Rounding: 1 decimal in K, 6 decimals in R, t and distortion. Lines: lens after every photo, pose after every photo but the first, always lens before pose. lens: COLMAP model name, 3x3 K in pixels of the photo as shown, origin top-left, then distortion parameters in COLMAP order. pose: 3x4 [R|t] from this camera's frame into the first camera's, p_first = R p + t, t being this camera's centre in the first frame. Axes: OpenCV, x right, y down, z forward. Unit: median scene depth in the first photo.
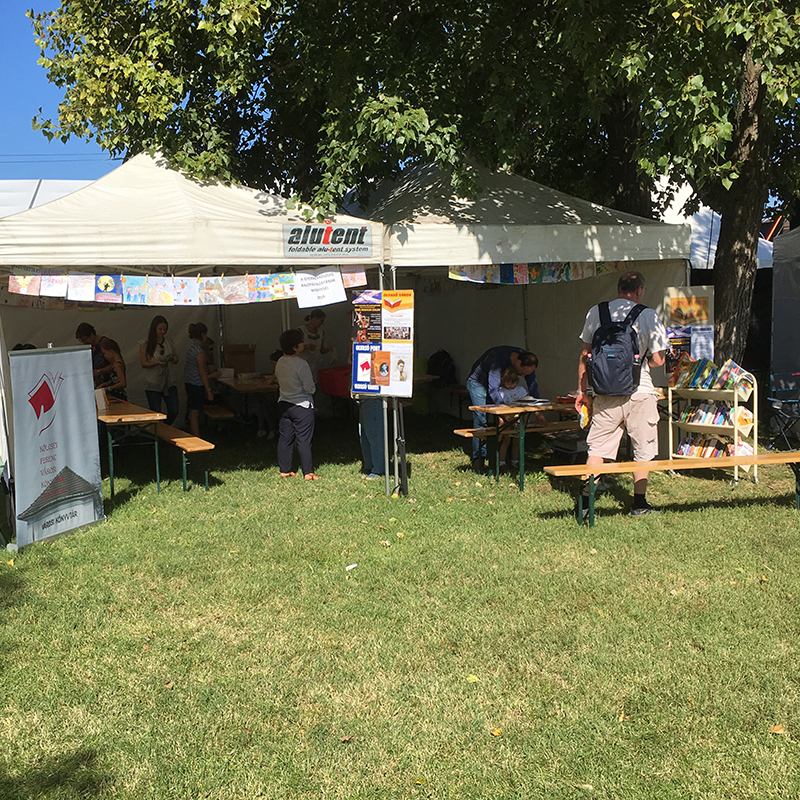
lens RADIAL K [[961.2, 0, 399.6], [0, 961.2, 398.8], [0, 0, 1]] dist [0.036941, 0.000000]
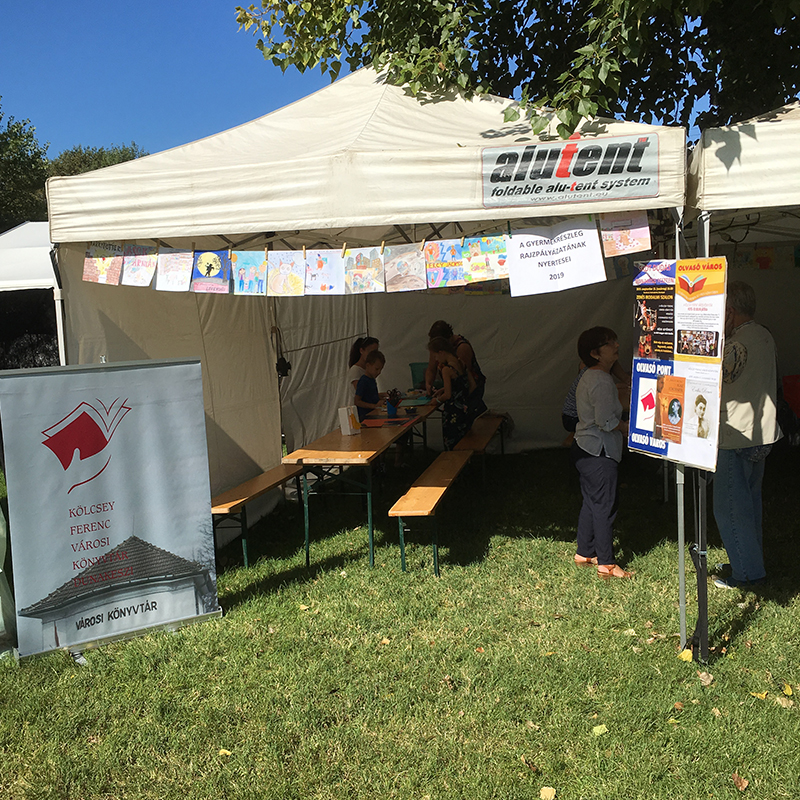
lens RADIAL K [[961.2, 0, 401.0], [0, 961.2, 402.5], [0, 0, 1]] dist [0.036941, 0.000000]
pose [[0.800969, 0.057001, -0.595986, 0.182155], [-0.037675, 0.998283, 0.044844, -0.055053], [0.597519, -0.013465, 0.801741, 0.507924]]
